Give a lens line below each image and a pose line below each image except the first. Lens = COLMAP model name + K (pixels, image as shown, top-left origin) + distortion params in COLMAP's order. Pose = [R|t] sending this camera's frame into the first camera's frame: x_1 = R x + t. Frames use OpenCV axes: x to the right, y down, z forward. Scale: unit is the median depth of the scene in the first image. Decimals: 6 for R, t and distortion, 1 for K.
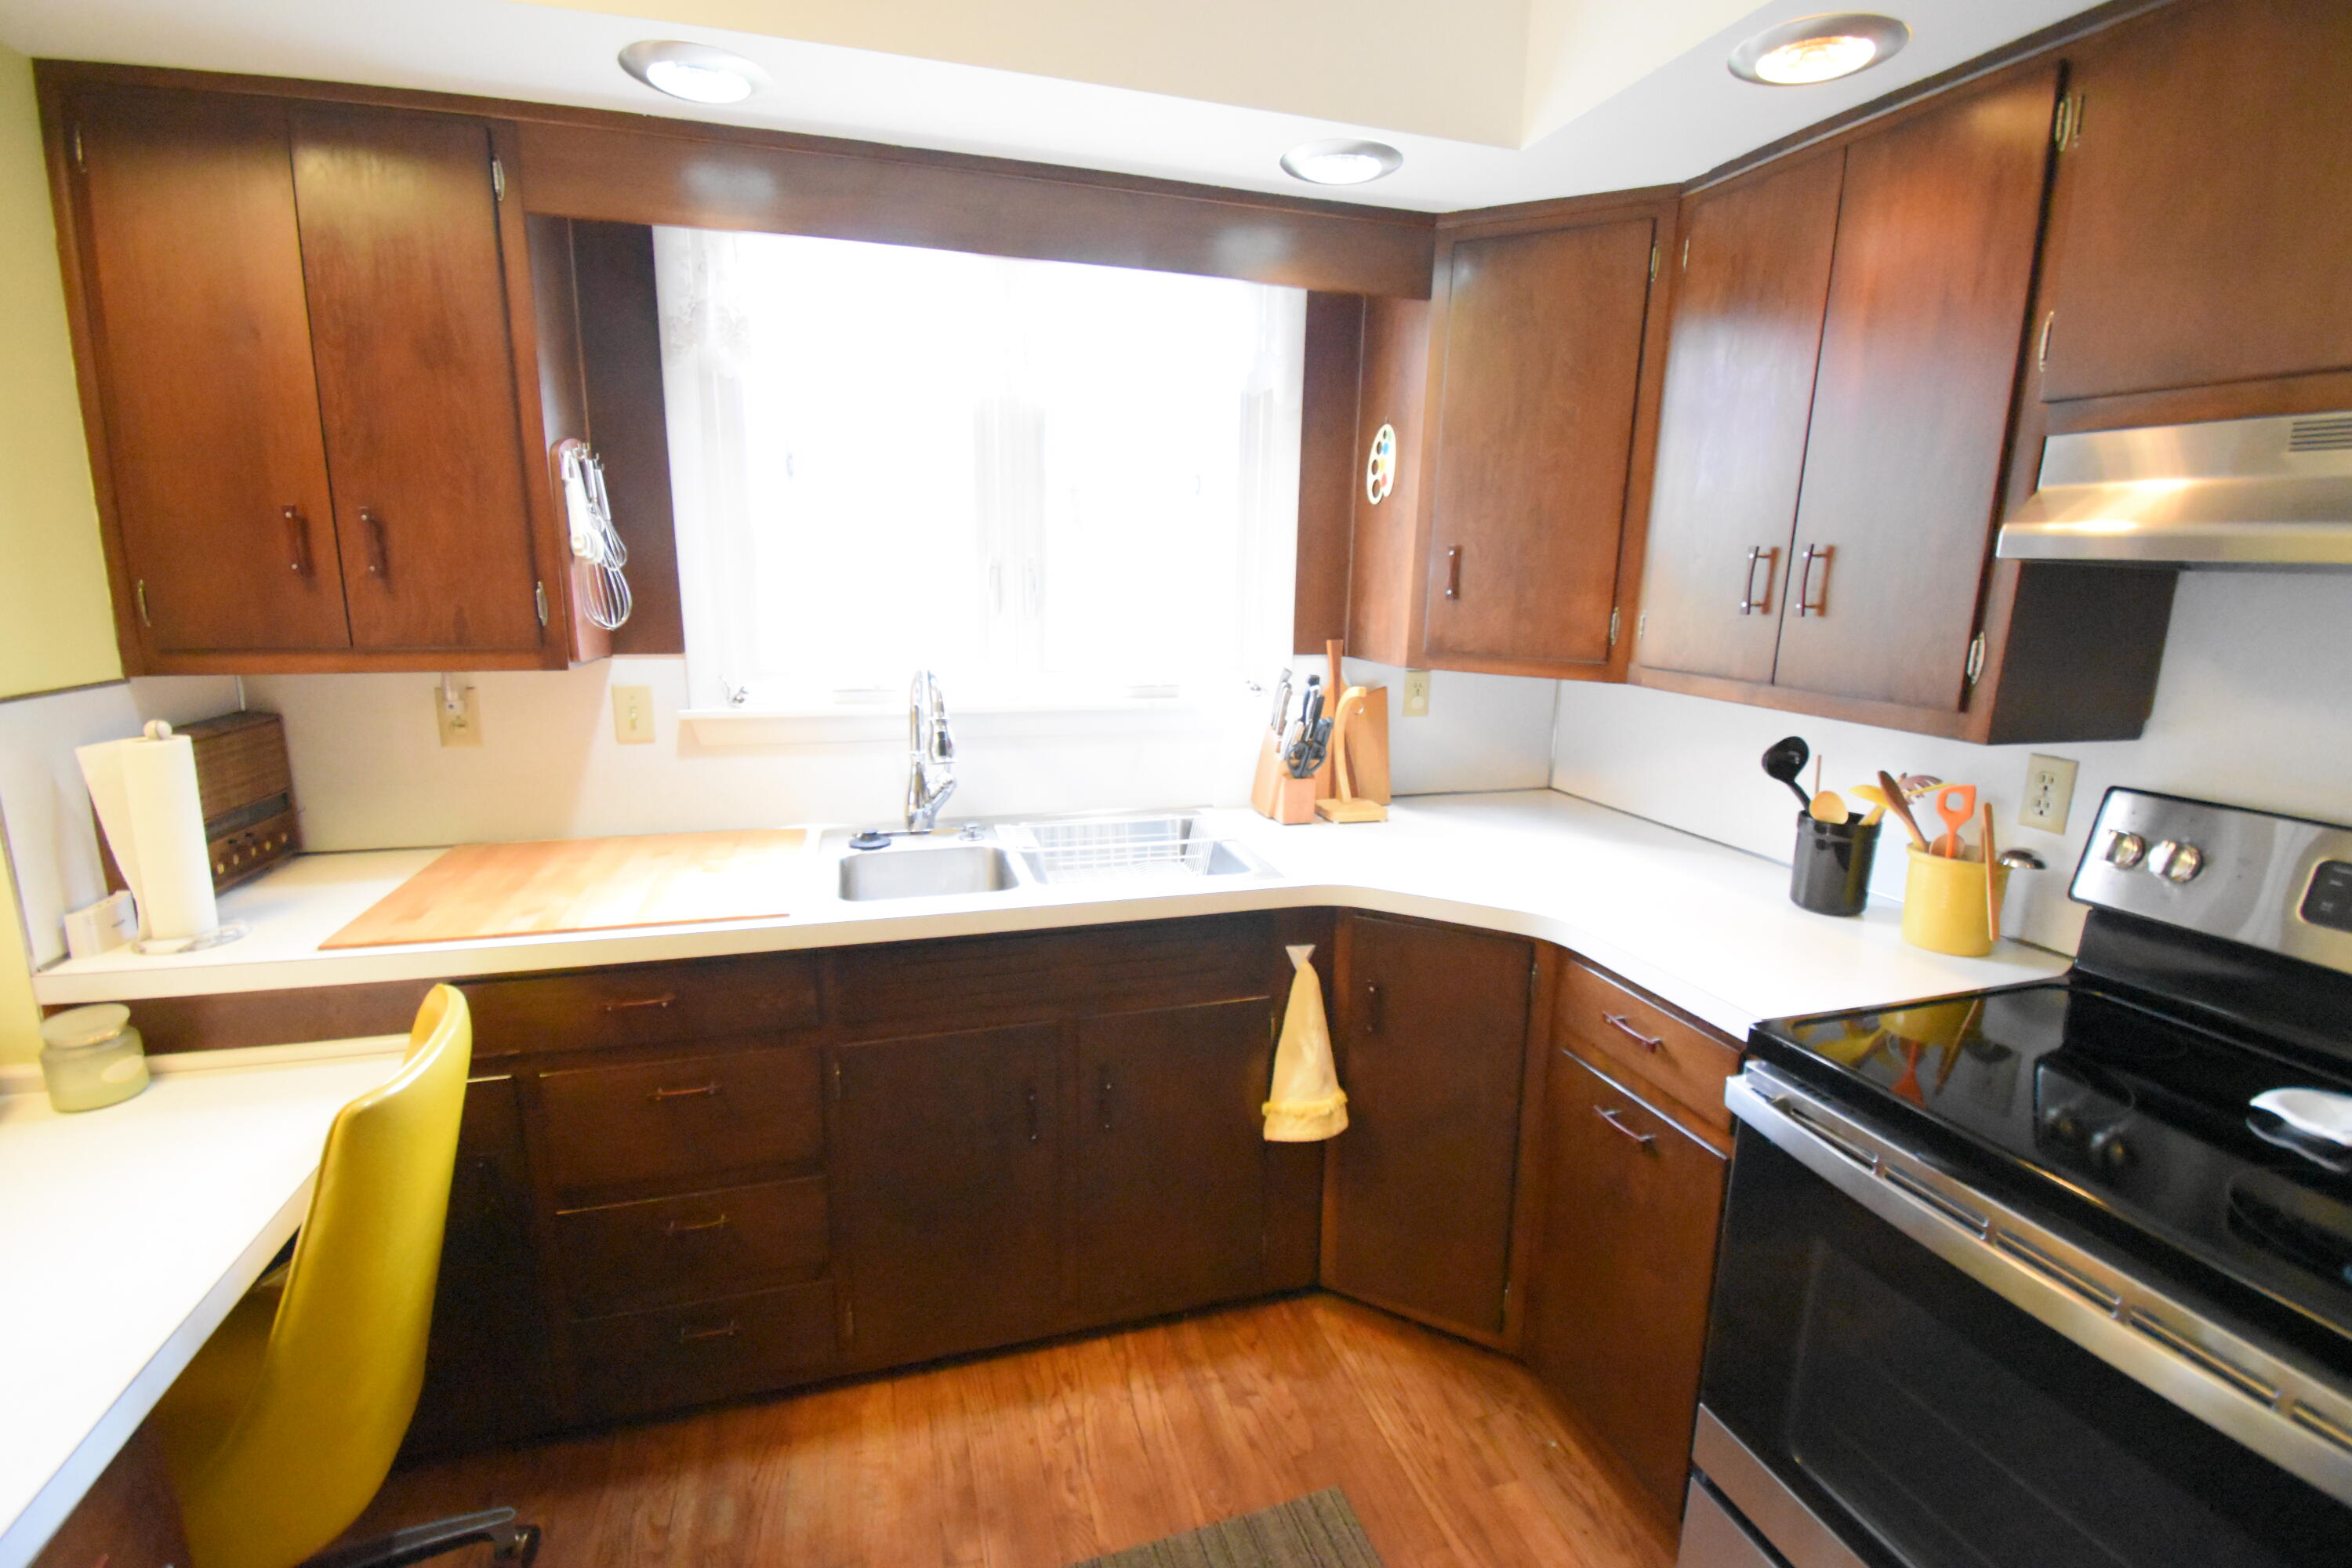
lens RADIAL K [[1035.5, 0, 1167.2], [0, 1035.5, 772.1], [0, 0, 1]] dist [0.023194, -0.029493]
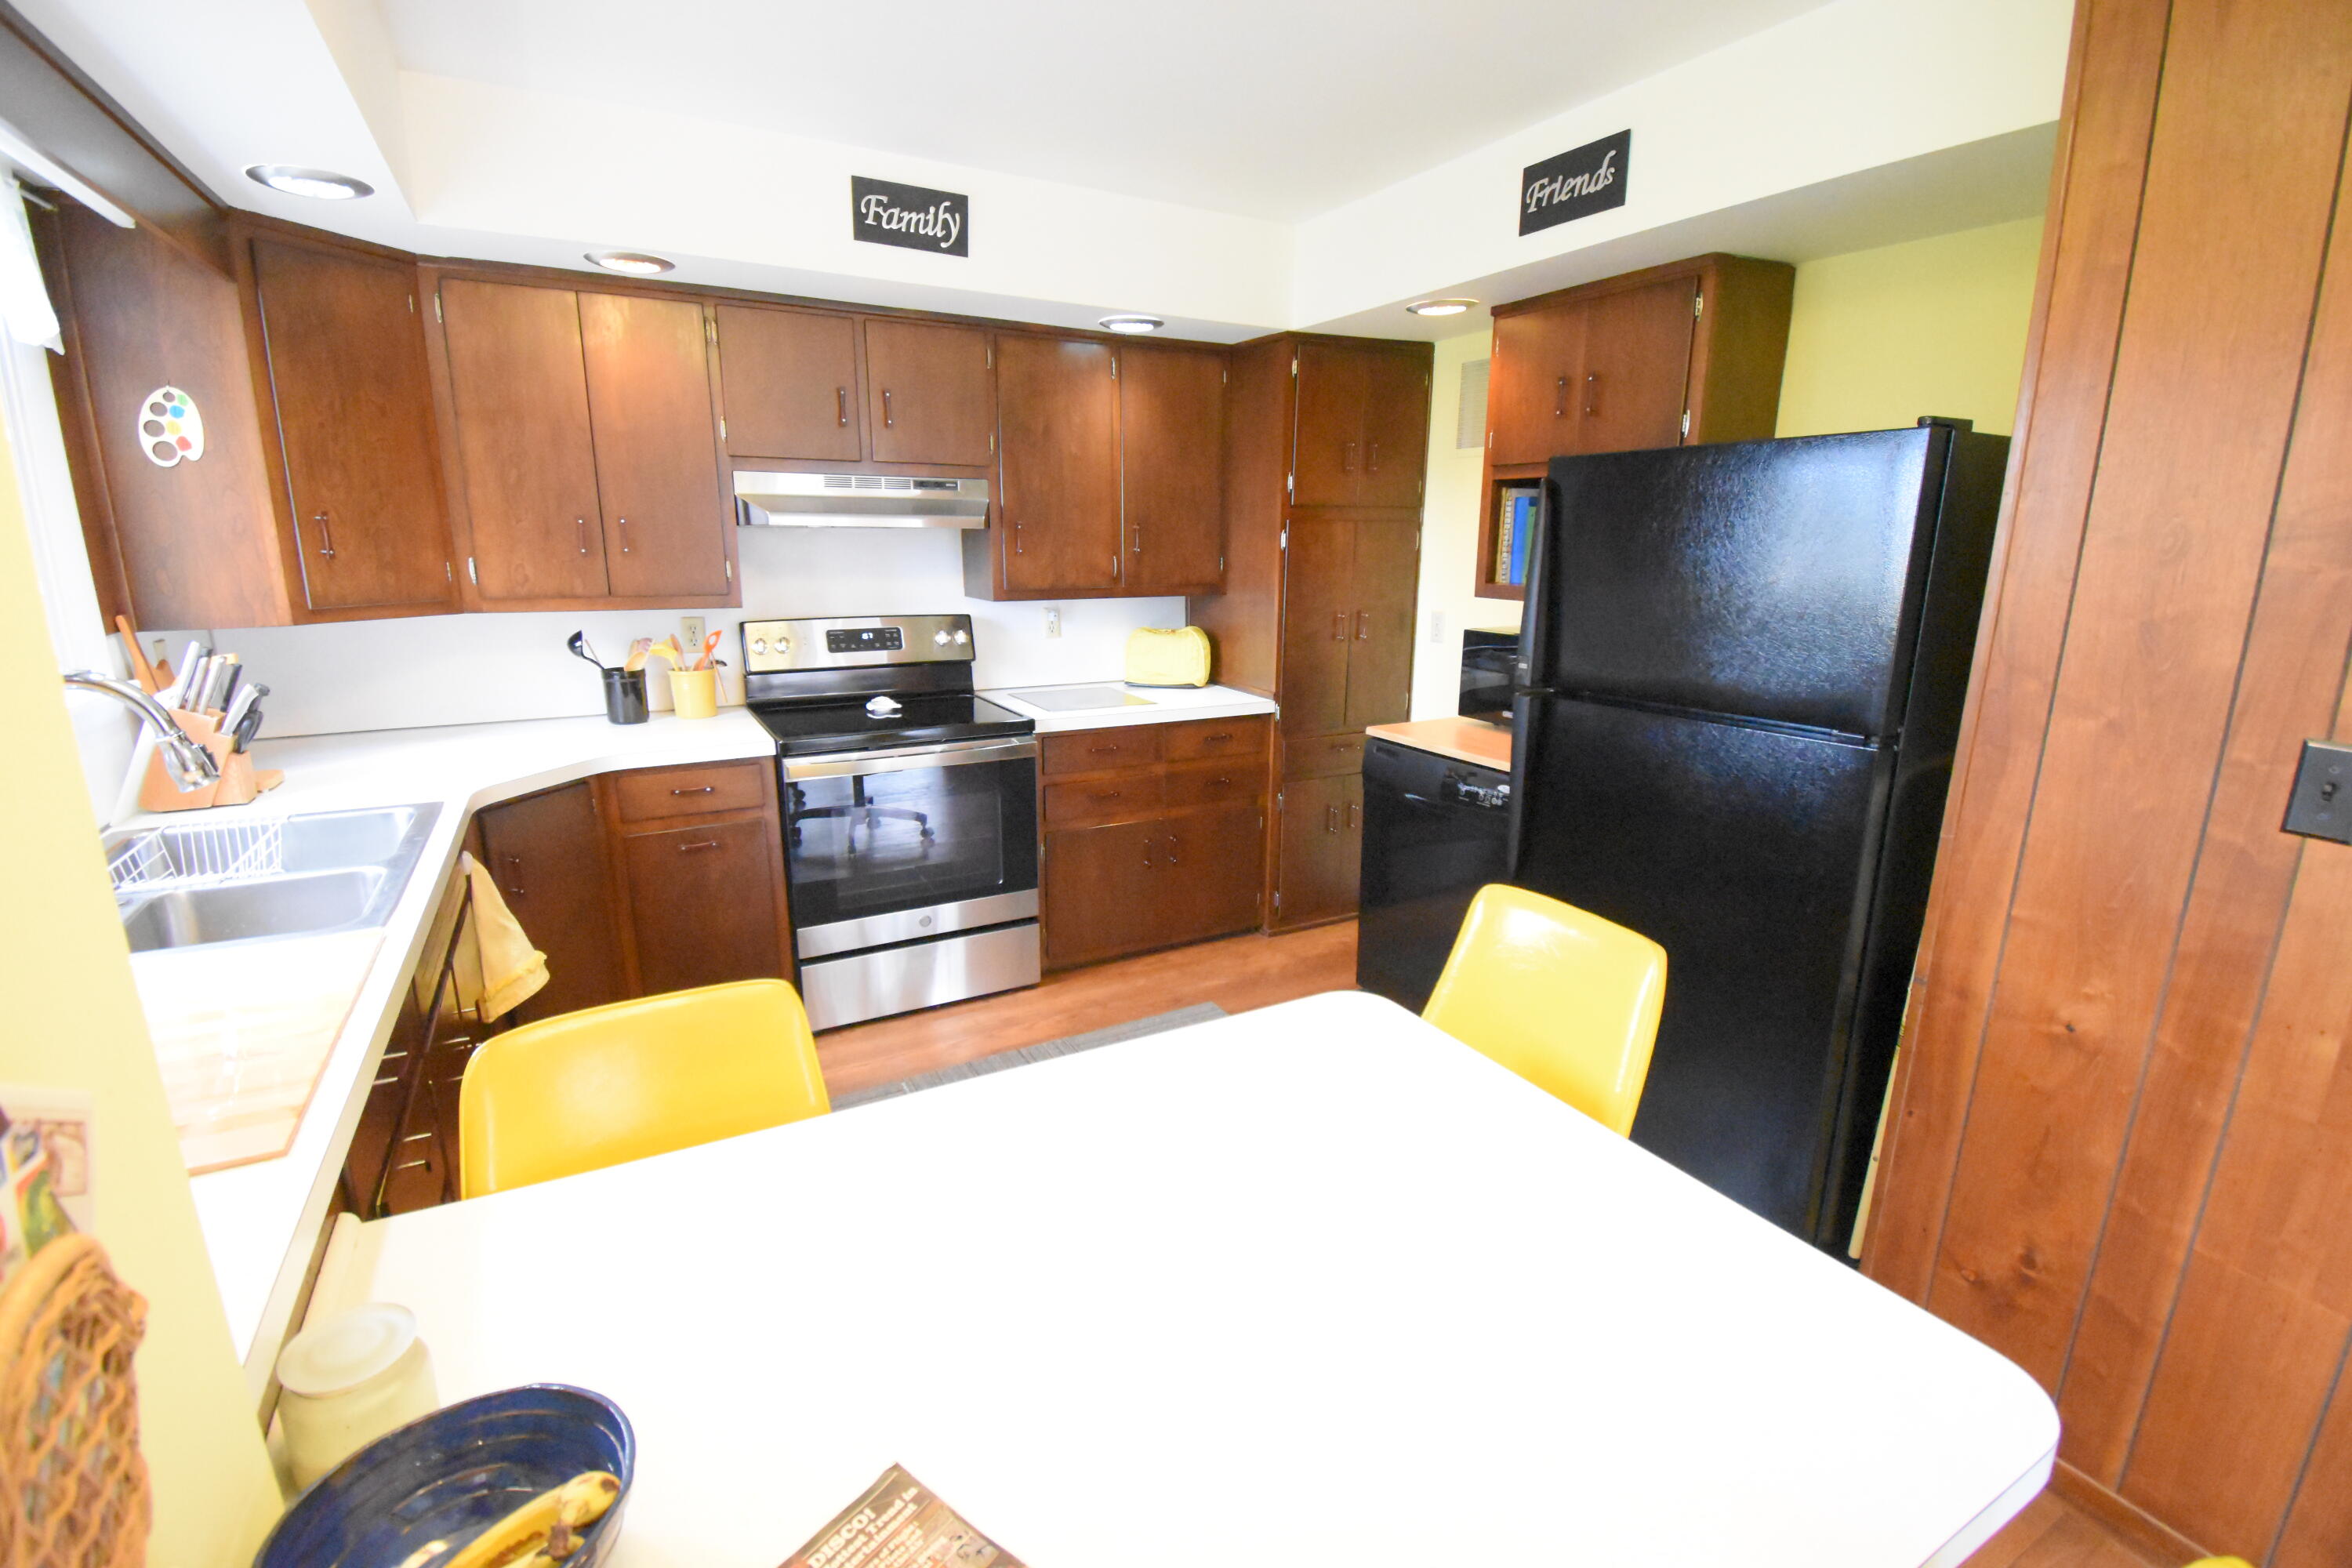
lens RADIAL K [[1035.5, 0, 1167.2], [0, 1035.5, 772.1], [0, 0, 1]] dist [0.023194, -0.029493]
pose [[-0.222534, -0.235995, 0.945931, -1.168227], [0.184768, 0.942467, 0.278598, -0.103589], [-0.957256, 0.236775, -0.166127, 0.407645]]
